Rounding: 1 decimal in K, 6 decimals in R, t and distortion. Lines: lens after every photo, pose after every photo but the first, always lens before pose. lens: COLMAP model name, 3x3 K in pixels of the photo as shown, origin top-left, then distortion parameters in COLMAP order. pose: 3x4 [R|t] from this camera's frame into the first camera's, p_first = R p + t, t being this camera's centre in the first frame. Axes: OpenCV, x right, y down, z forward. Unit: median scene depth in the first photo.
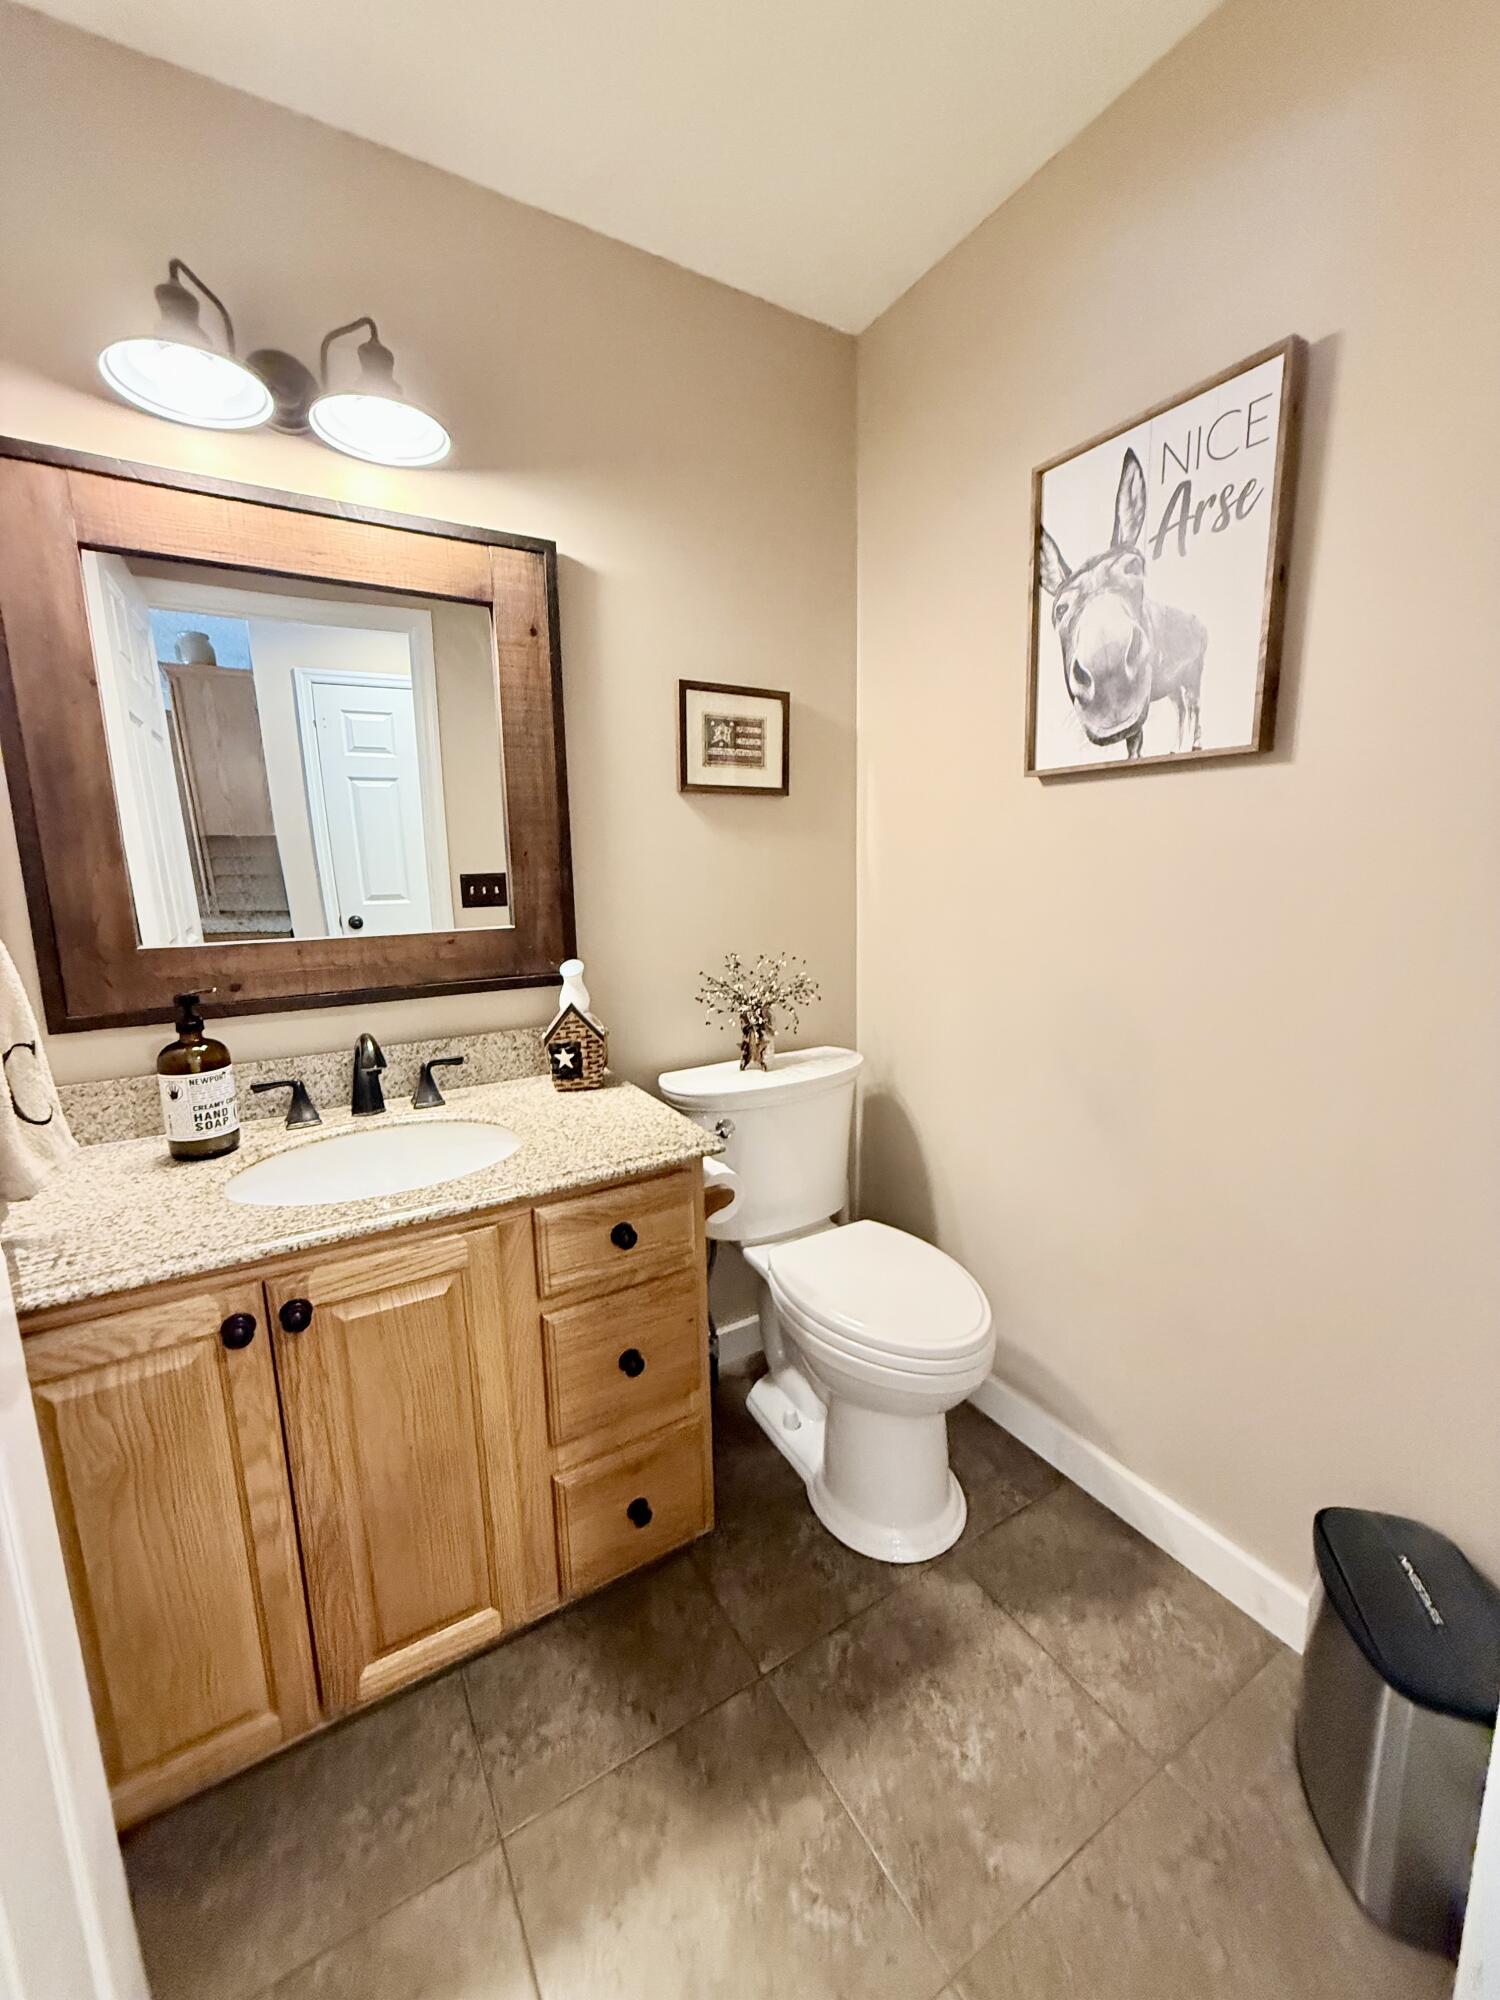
lens RADIAL K [[792.5, 0, 752.1], [0, 792.5, 1002.9], [0, 0, 1]] dist [0.002627, -0.000771]
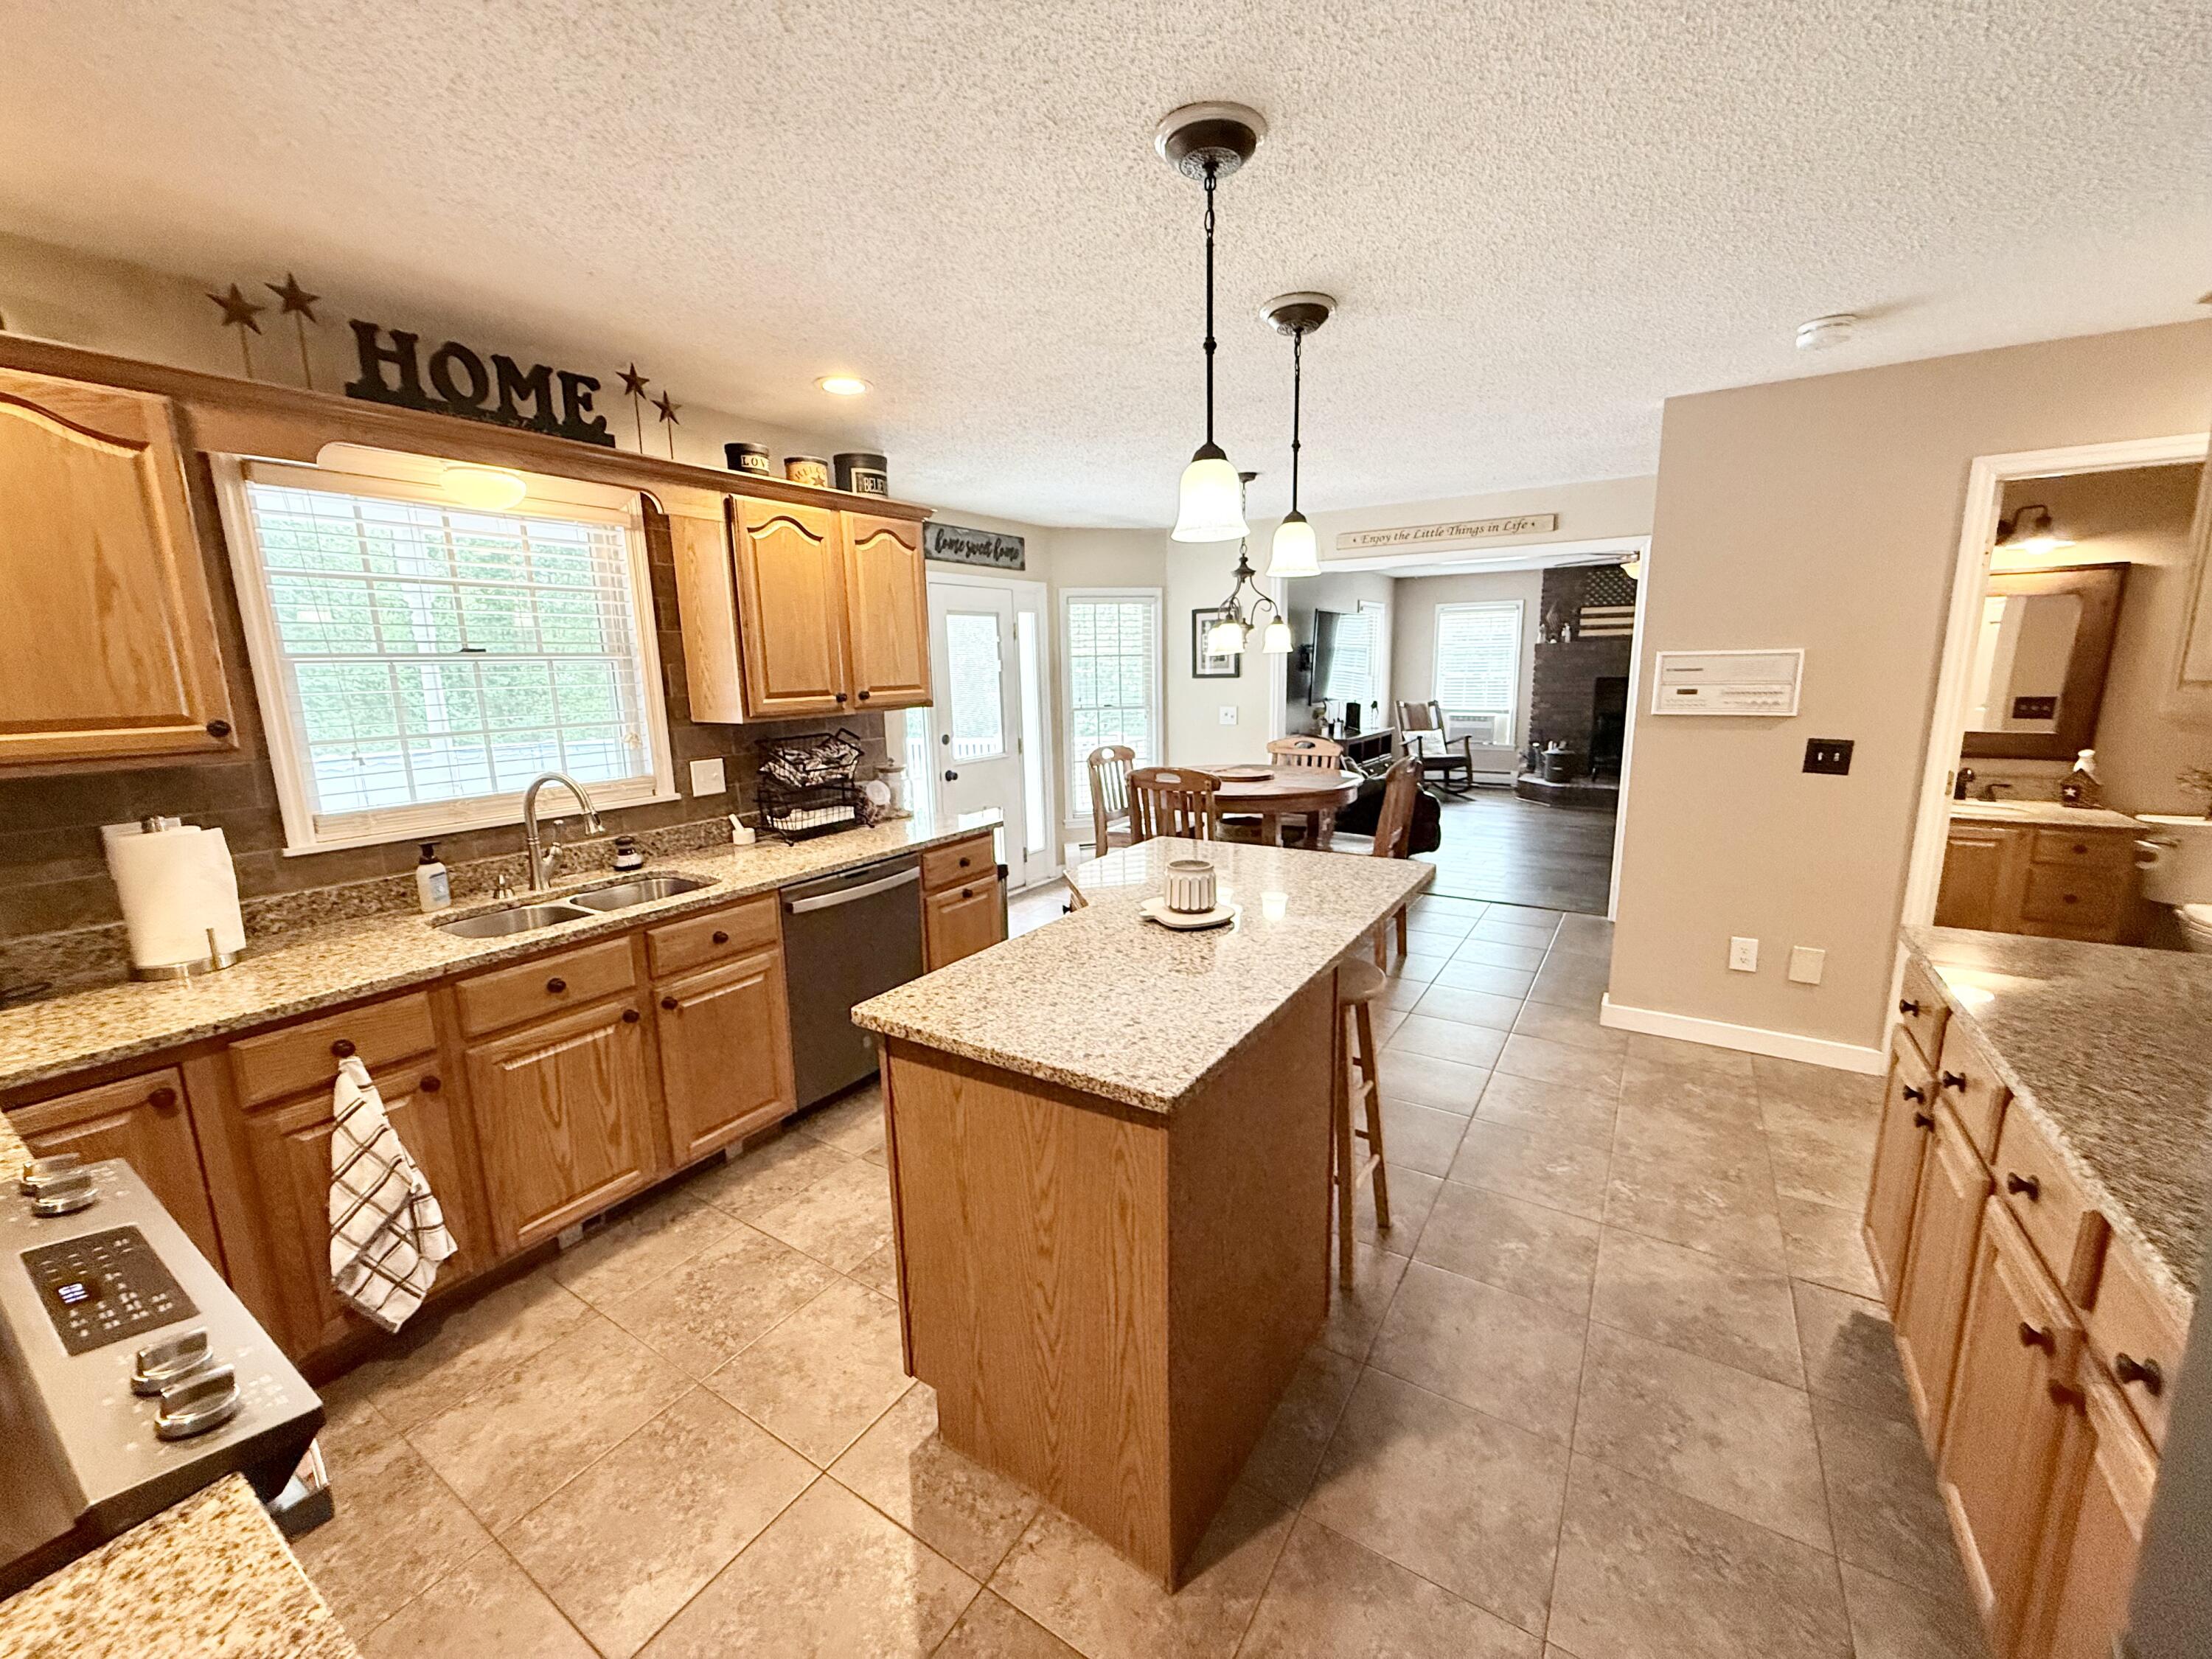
lens RADIAL K [[876.5, 0, 1106.4], [0, 876.5, 821.7], [0, 0, 1]] dist [0.002627, -0.000771]
pose [[0.440680, 0.173969, -0.880645, 0.775623], [-0.145777, 0.981887, 0.121022, 0.250008], [0.885749, 0.075046, 0.458059, -2.588350]]
